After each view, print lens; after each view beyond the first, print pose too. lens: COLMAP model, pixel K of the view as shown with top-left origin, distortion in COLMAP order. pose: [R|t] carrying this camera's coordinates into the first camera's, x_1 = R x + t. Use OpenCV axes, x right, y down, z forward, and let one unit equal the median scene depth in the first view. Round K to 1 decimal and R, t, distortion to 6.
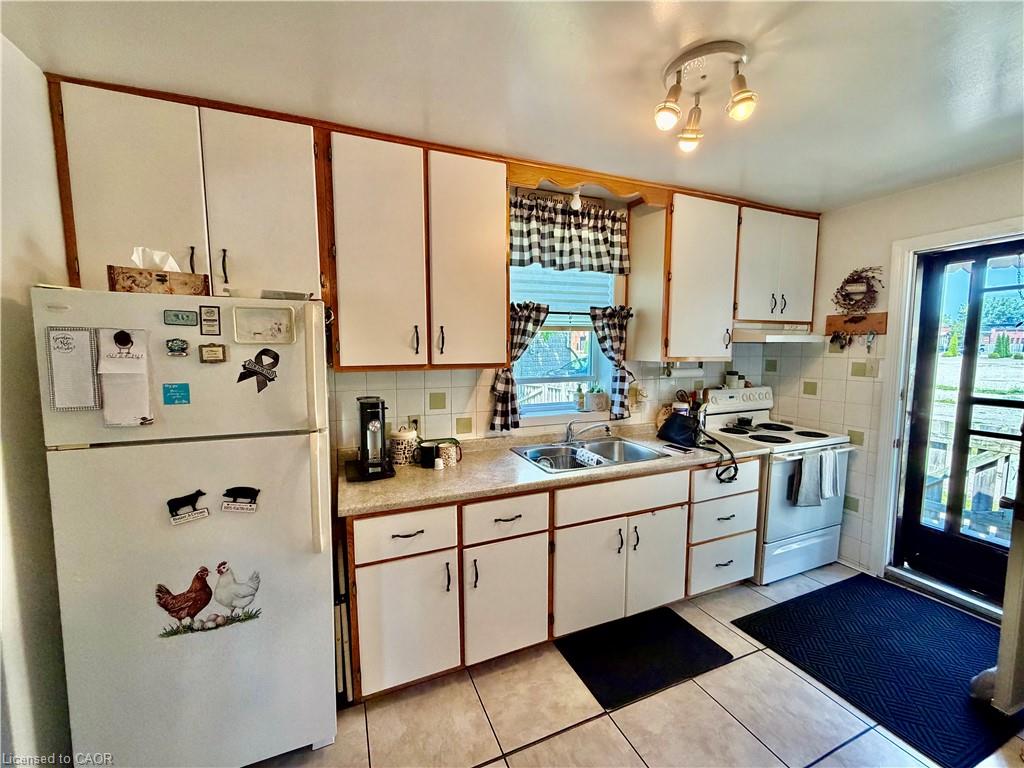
lens RADIAL K [[408.9, 0, 509.6], [0, 408.9, 380.8], [0, 0, 1]] dist [-0.001730, -0.000217]
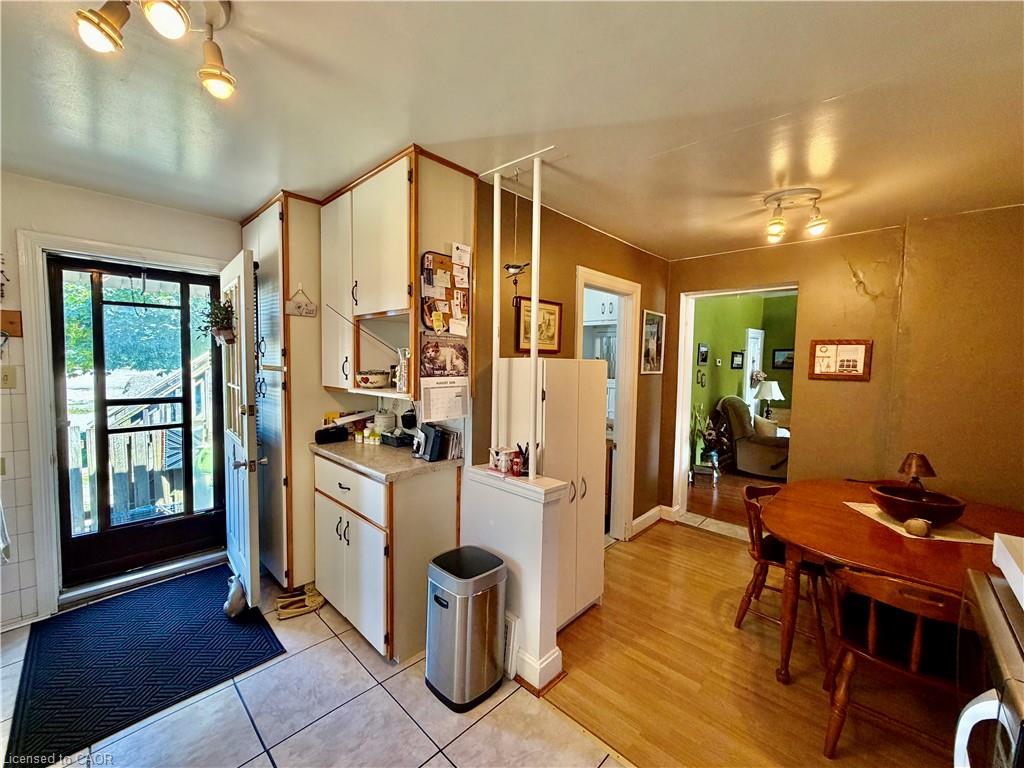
lens RADIAL K [[408.9, 0, 513.2], [0, 408.9, 384.0], [0, 0, 1]] dist [-0.001730, -0.000217]
pose [[-0.392798, -0.062211, 0.917518, -0.278318], [0.063178, 0.993527, 0.094412, -0.034772], [-0.917452, 0.095052, -0.386325, 0.415648]]
